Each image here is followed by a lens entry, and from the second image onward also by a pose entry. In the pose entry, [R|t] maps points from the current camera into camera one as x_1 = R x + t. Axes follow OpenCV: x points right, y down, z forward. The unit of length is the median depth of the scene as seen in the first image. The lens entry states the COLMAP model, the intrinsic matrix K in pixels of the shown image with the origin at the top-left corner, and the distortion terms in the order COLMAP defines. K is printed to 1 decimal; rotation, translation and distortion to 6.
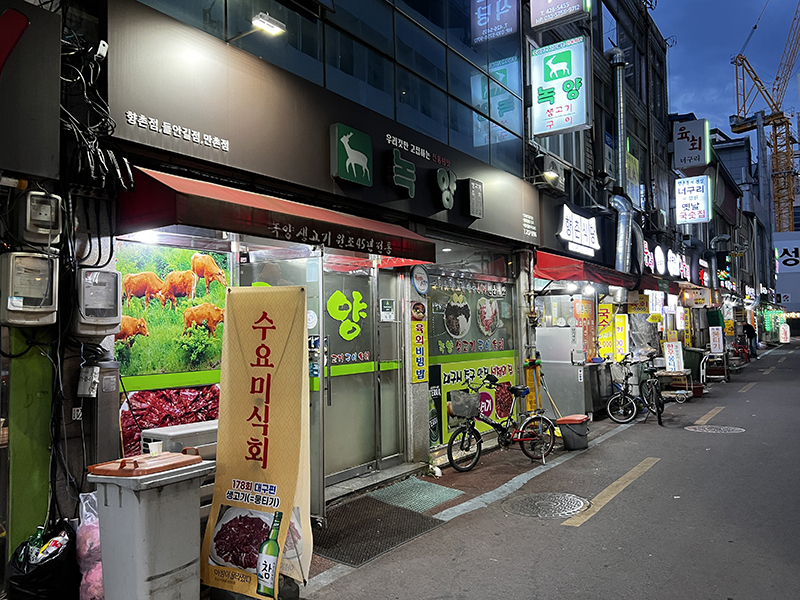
lens RADIAL K [[592.0, 0, 400.7], [0, 592.0, 302.7], [0, 0, 1]] dist [0.021671, -0.012131]
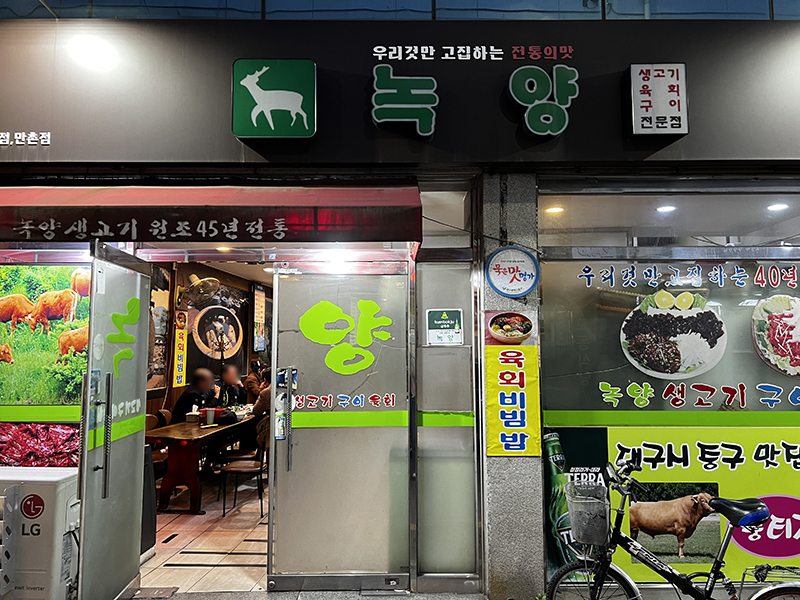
lens RADIAL K [[592.0, 0, 399.9], [0, 592.0, 294.0], [0, 0, 1]] dist [0.021671, -0.012131]
pose [[0.587154, -0.062738, -0.807040, 0.606214], [0.028455, 0.997976, -0.056879, 0.015964], [0.808975, 0.010432, 0.587750, 0.823359]]
